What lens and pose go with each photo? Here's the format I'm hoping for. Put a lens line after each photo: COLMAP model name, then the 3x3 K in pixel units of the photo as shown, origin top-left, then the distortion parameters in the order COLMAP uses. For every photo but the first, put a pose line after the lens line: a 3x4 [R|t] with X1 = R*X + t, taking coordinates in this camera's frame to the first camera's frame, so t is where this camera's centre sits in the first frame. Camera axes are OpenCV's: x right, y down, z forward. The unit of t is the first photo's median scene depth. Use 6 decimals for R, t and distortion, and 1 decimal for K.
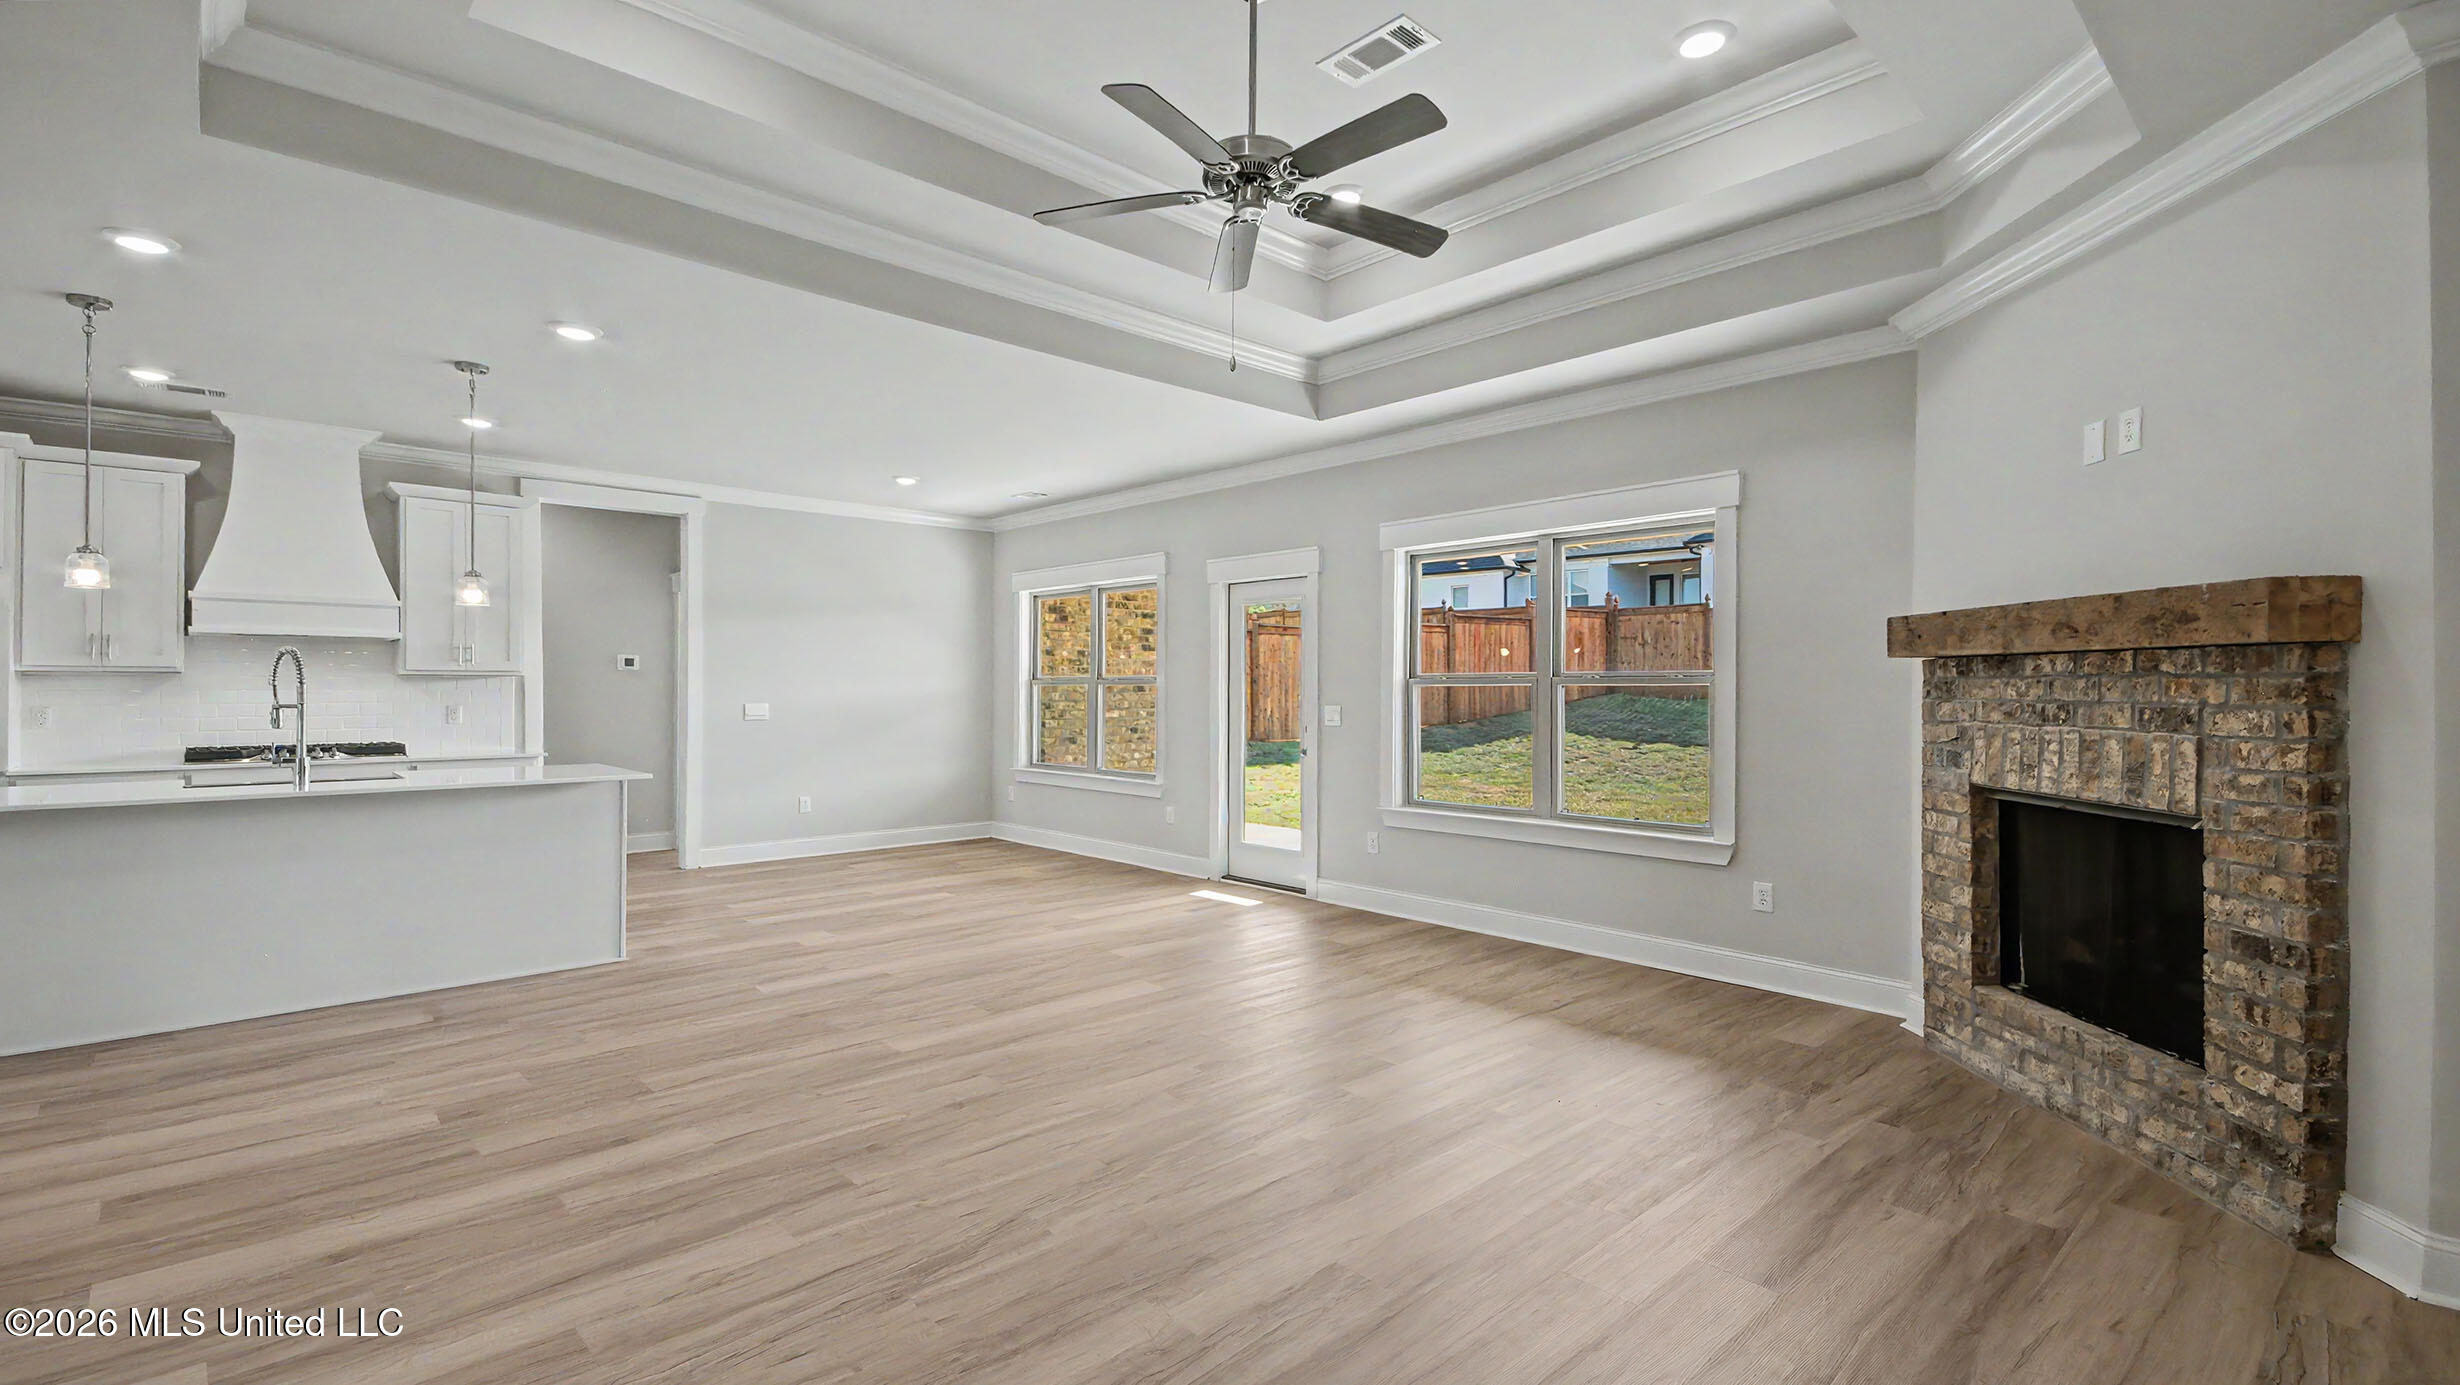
lens RADIAL K [[1075.6, 0, 1232.5], [0, 1075.6, 690.3], [0, 0, 1]] dist [0.034588, -0.005521]
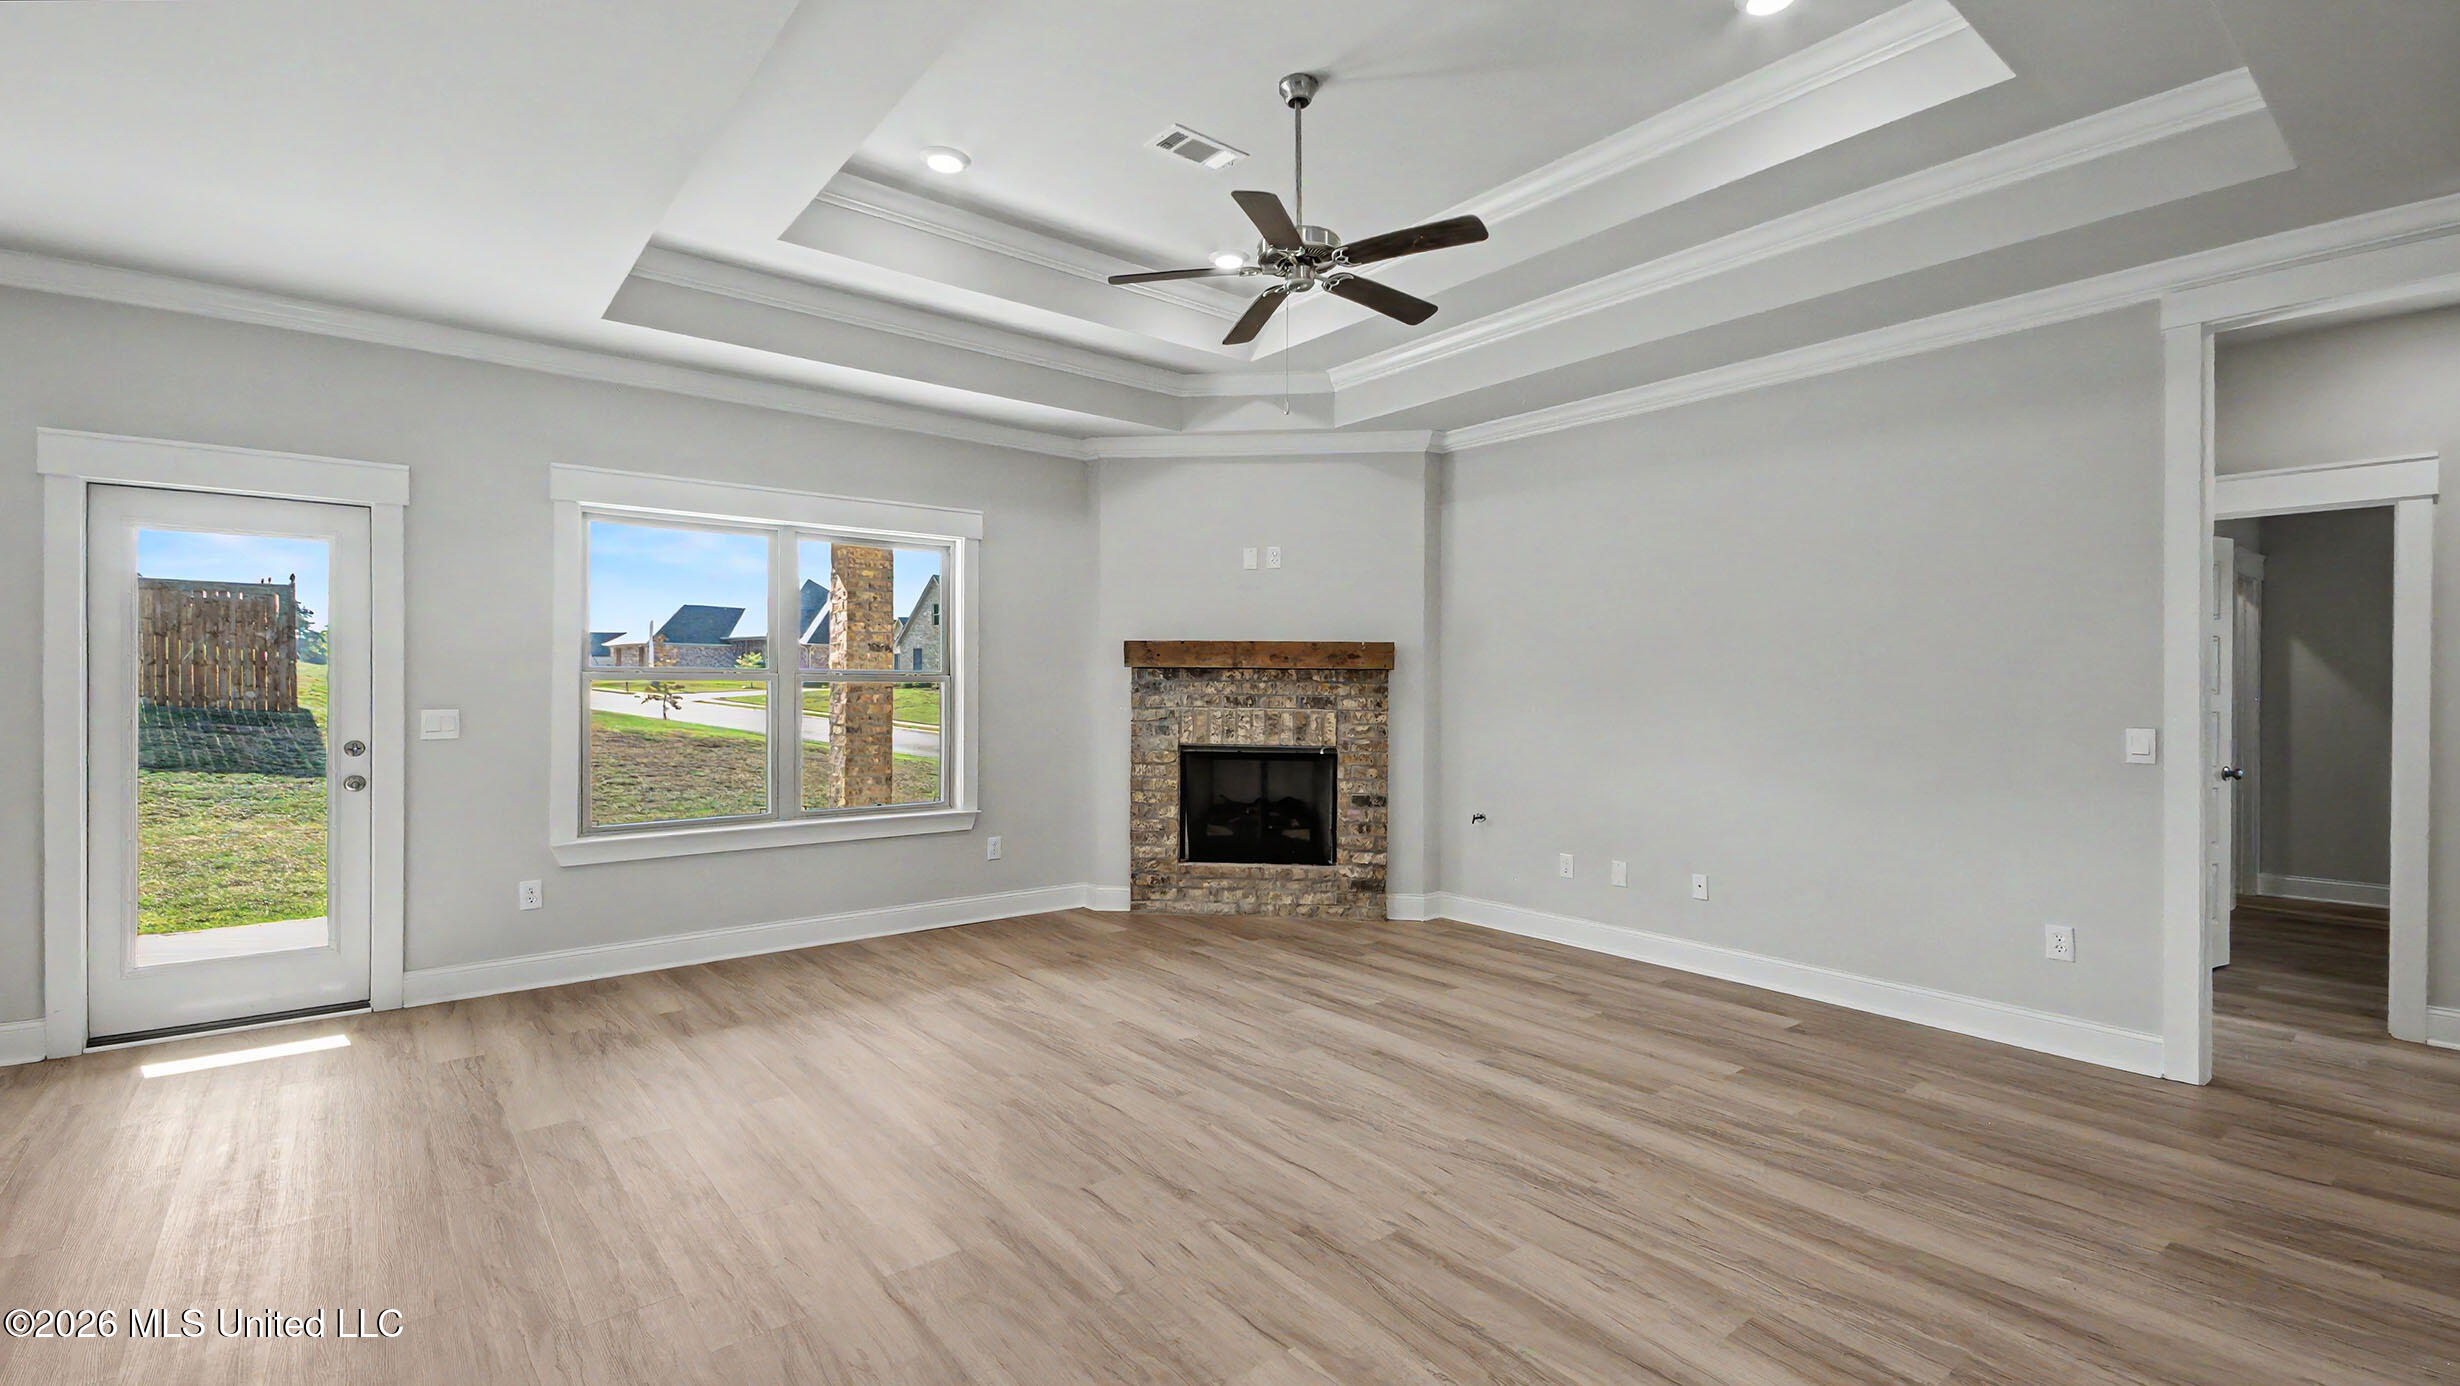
lens RADIAL K [[1059.0, 0, 1209.5], [0, 1059.0, 694.2], [0, 0, 1]] dist [0.032746, 0.000048]
pose [[0.094791, -0.009892, 0.995448, -0.986935], [-0.004482, 0.999936, 0.010363, -0.008429], [-0.995487, -0.005444, 0.094741, 0.840668]]
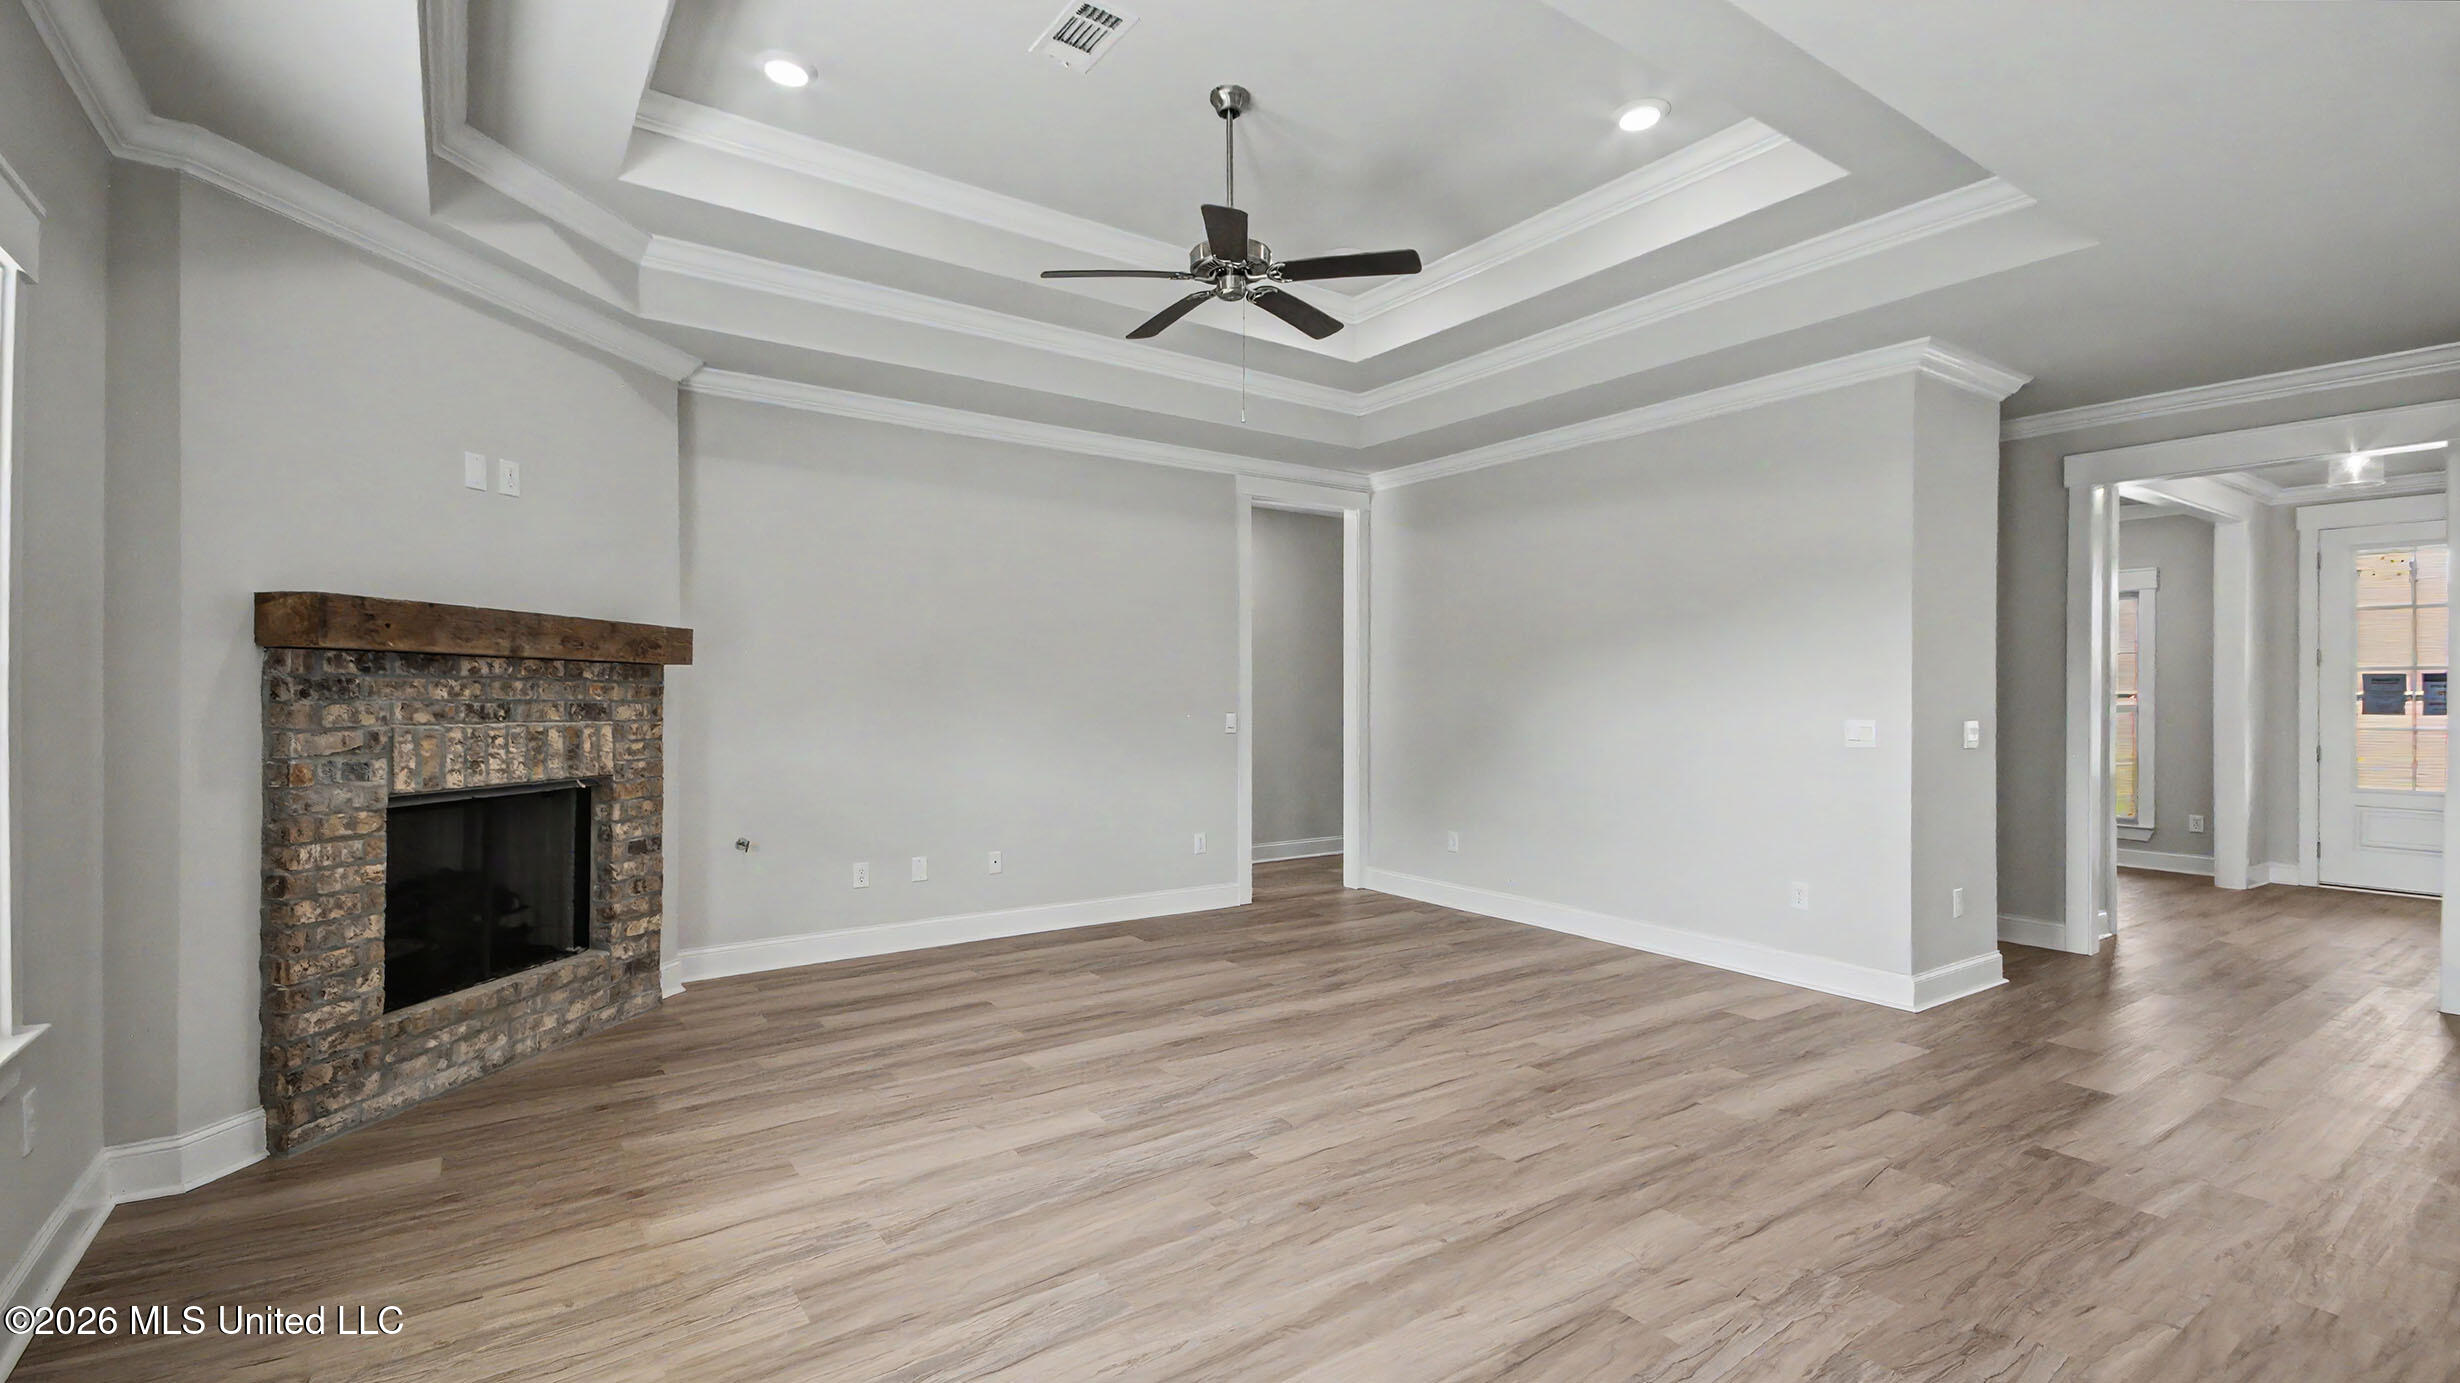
lens RADIAL K [[1075.6, 0, 1209.9], [0, 1075.6, 693.8], [0, 0, 1]] dist [0.034588, -0.005521]
pose [[-0.986698, -0.007419, 0.162393, -0.134209], [-0.007400, 0.999972, 0.000723, -0.002691], [-0.162394, -0.000488, -0.986726, 1.863850]]
